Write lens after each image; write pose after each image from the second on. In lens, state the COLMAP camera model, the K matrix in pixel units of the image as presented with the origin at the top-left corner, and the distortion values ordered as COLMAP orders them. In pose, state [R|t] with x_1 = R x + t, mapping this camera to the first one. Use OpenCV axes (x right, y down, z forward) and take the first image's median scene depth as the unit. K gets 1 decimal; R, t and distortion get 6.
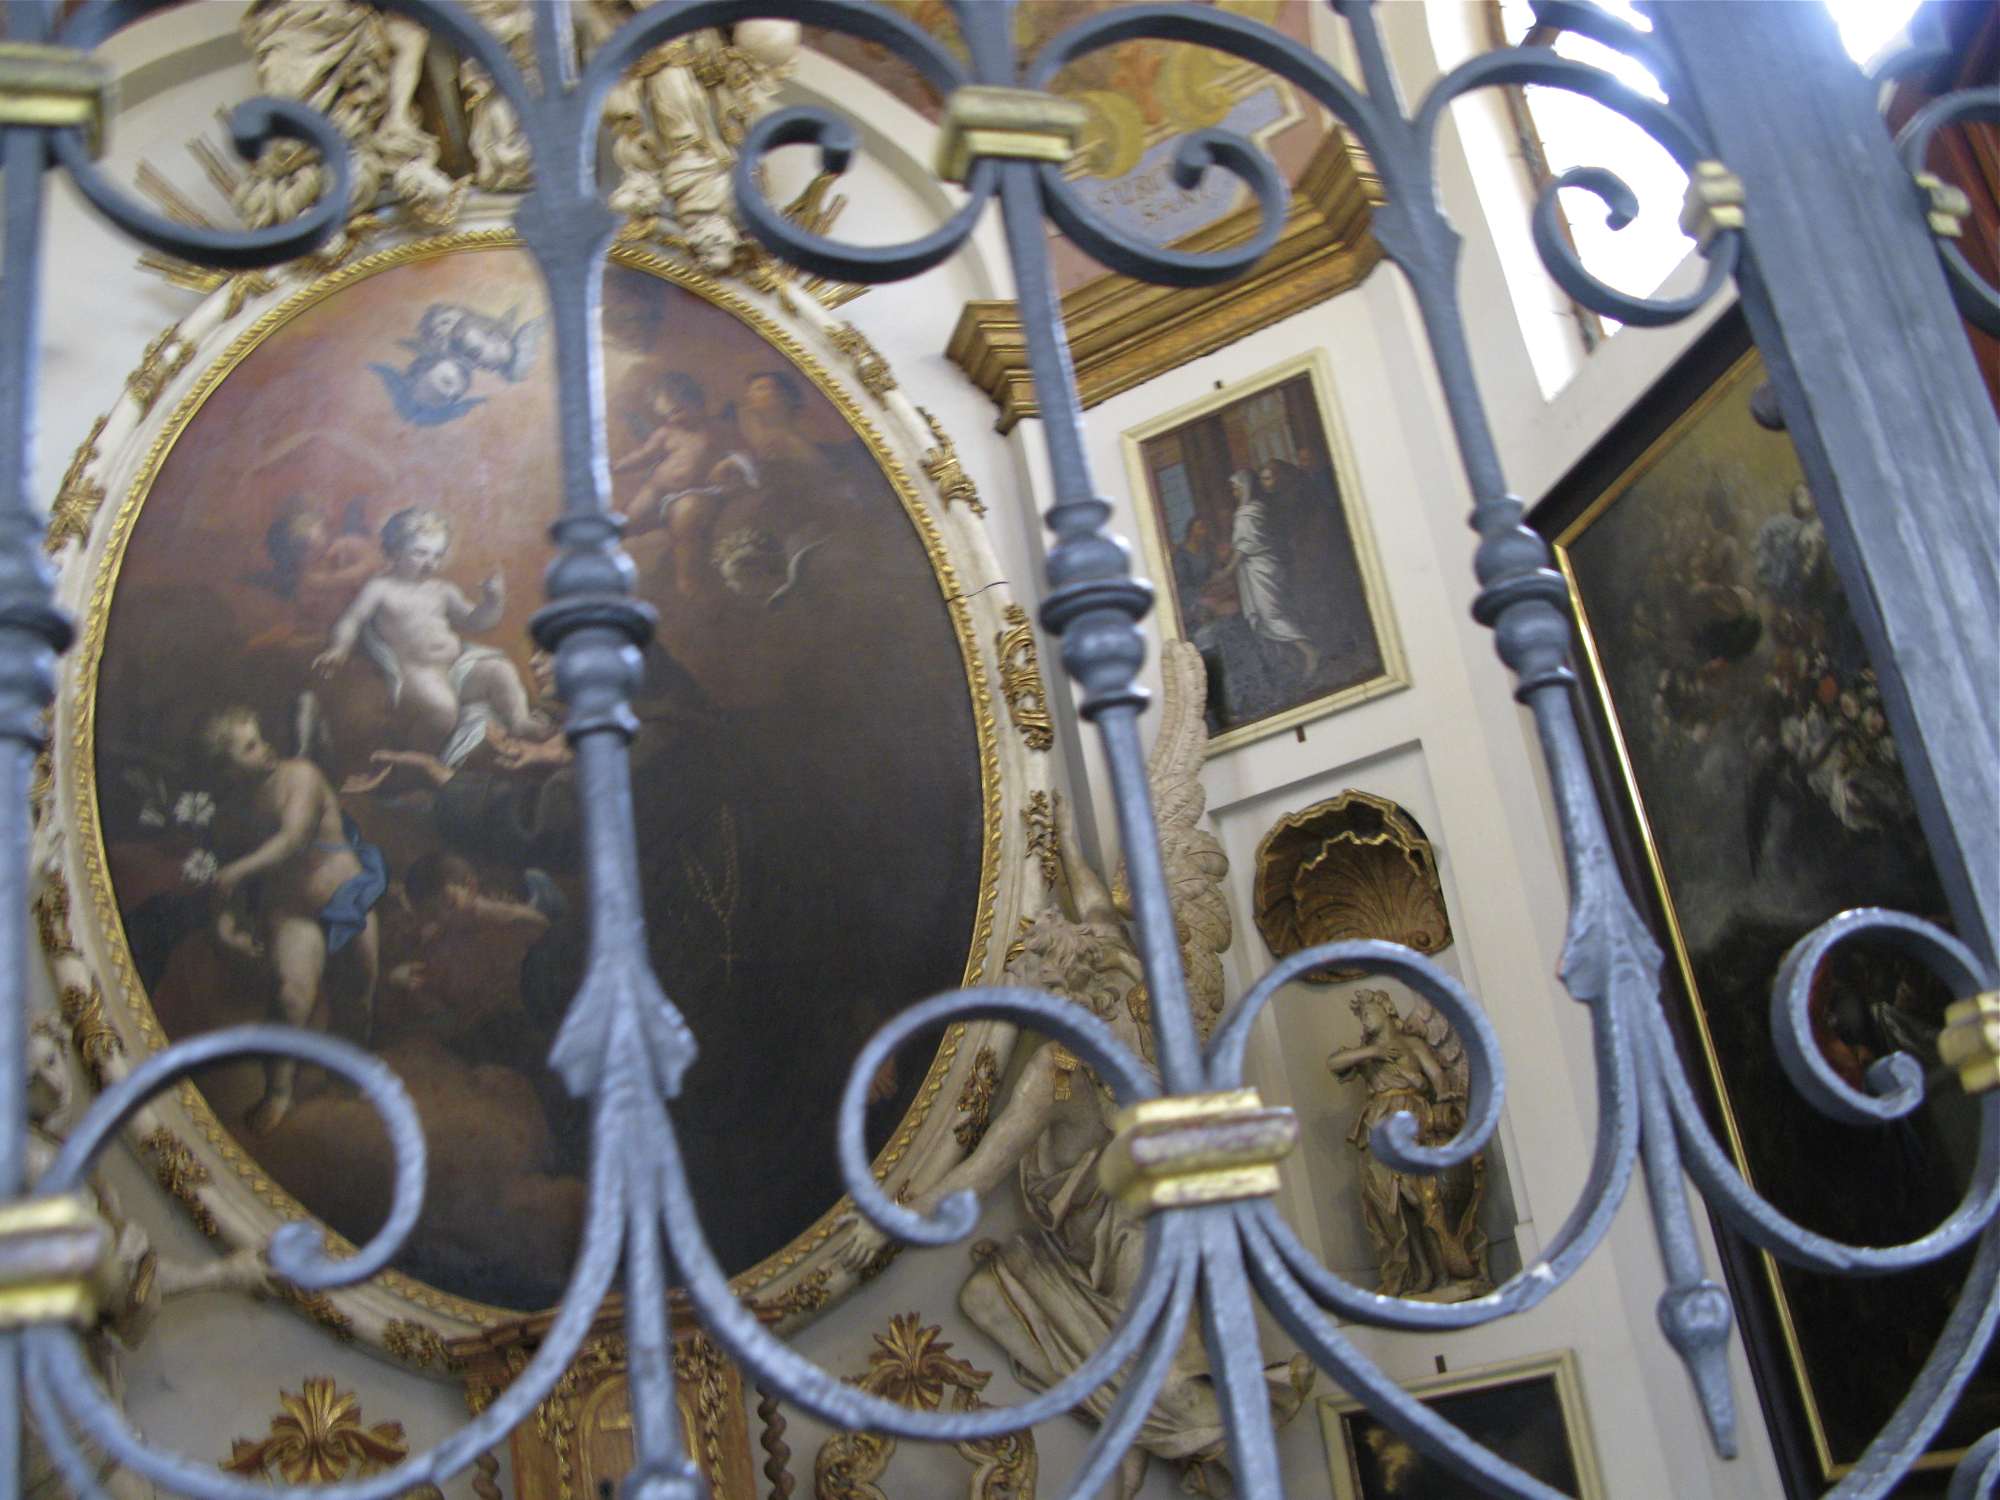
lens RADIAL K [[2122.6, 0, 997.4], [0, 2122.6, 742.9], [0, 0, 1]] dist [-0.199784, 0.254695]
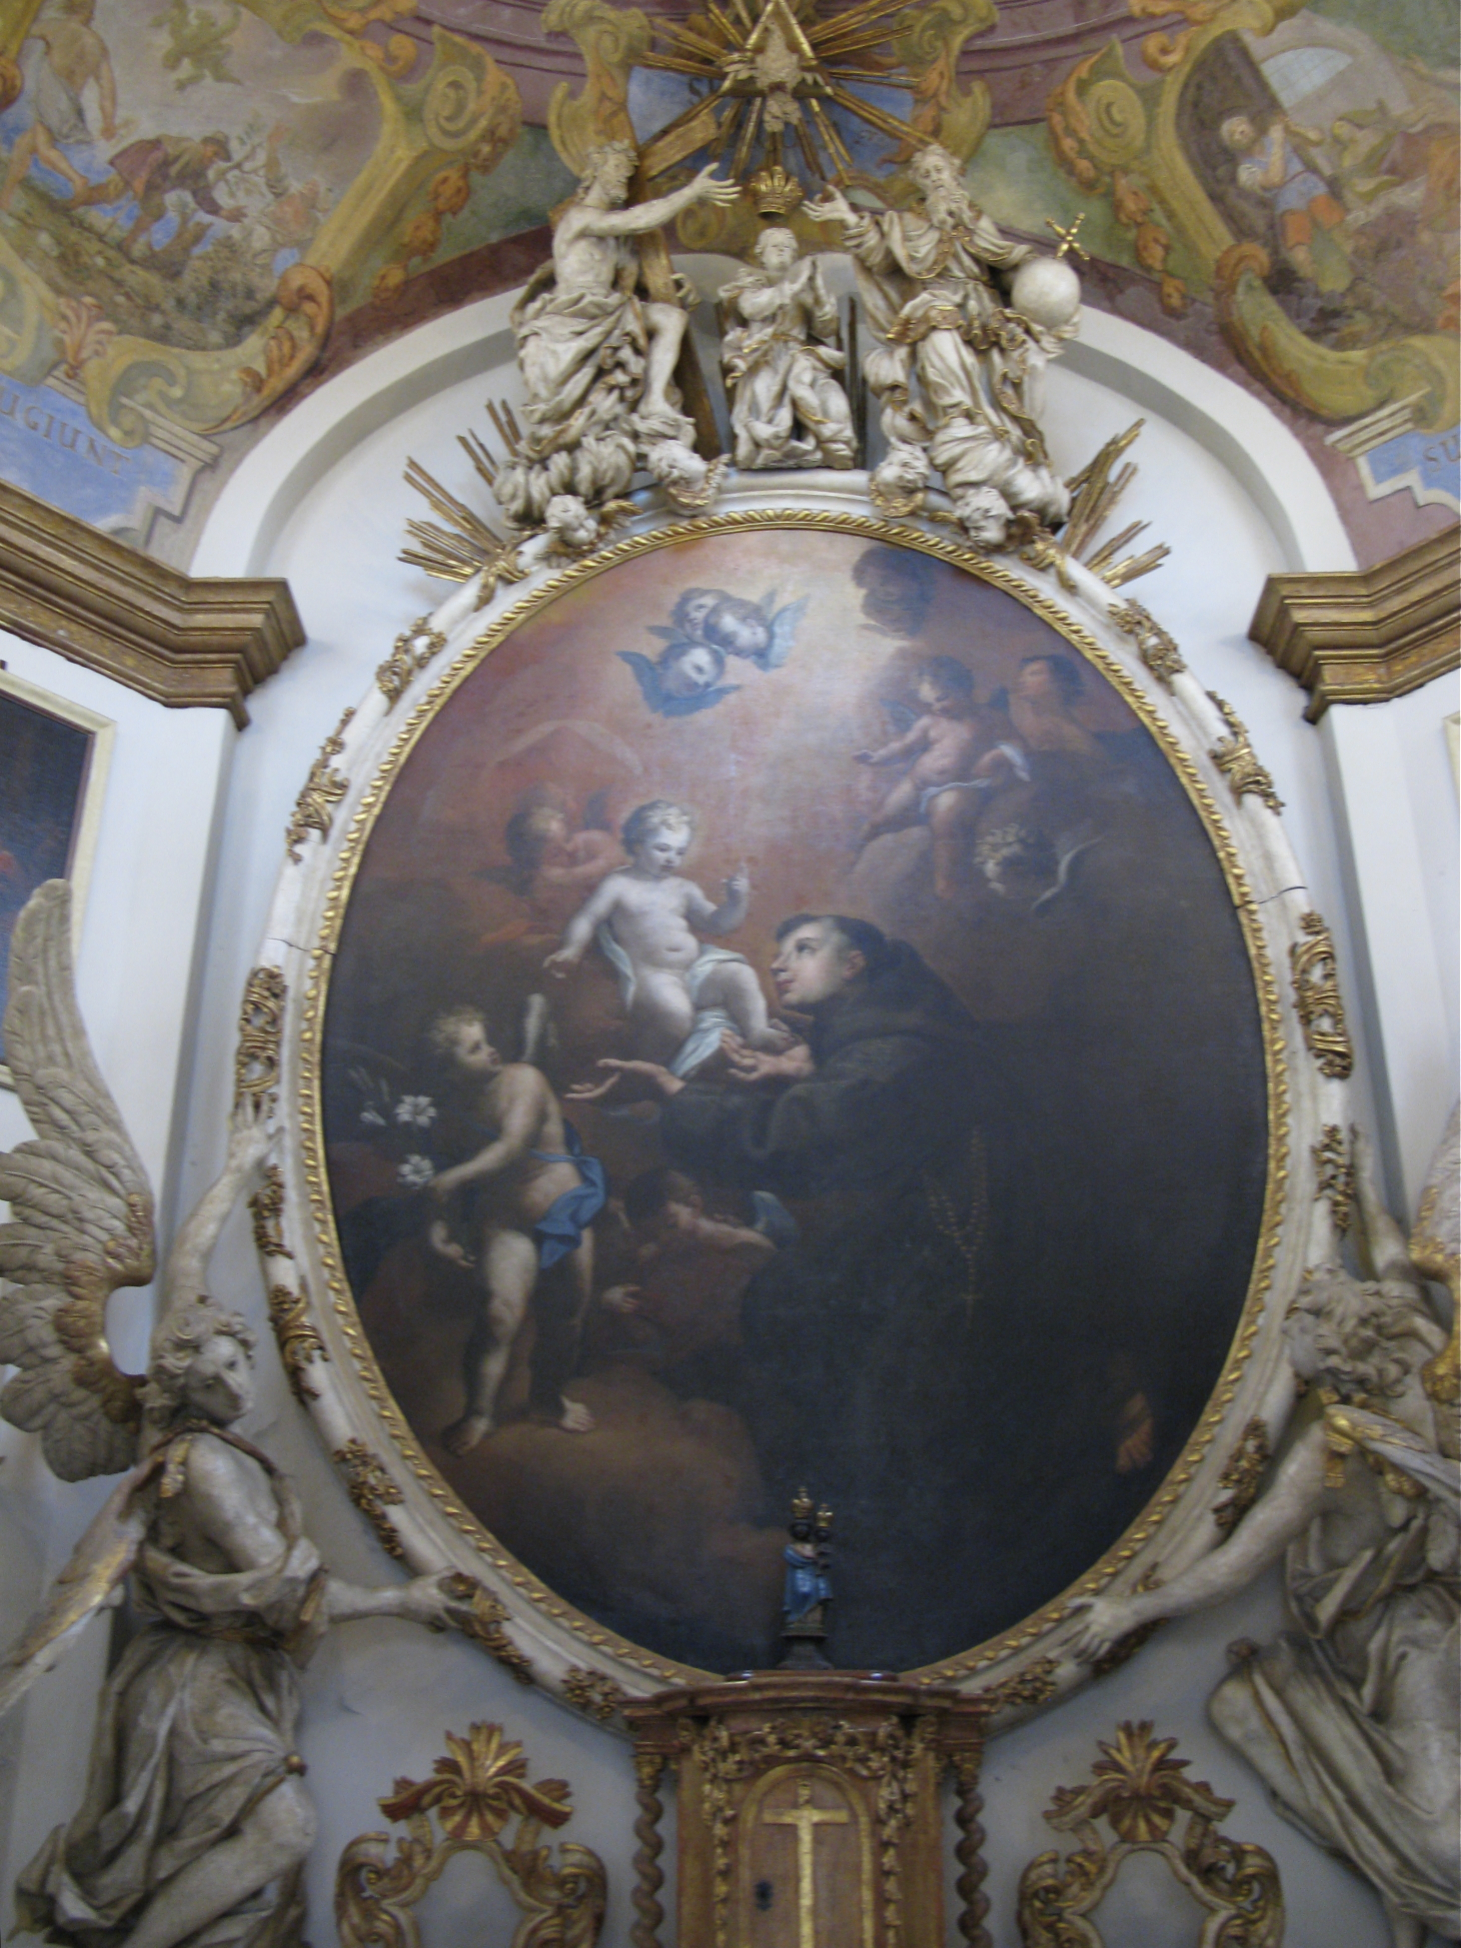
lens RADIAL K [[2067.4, 0, 756.4], [0, 2067.4, 944.1], [0, 0, 1]] dist [-0.199784, 0.254695]
pose [[0.947806, 0.014347, -0.318525, 0.063626], [-0.030838, 0.998428, -0.046793, -0.005511], [0.317353, 0.054174, 0.946759, 0.132407]]
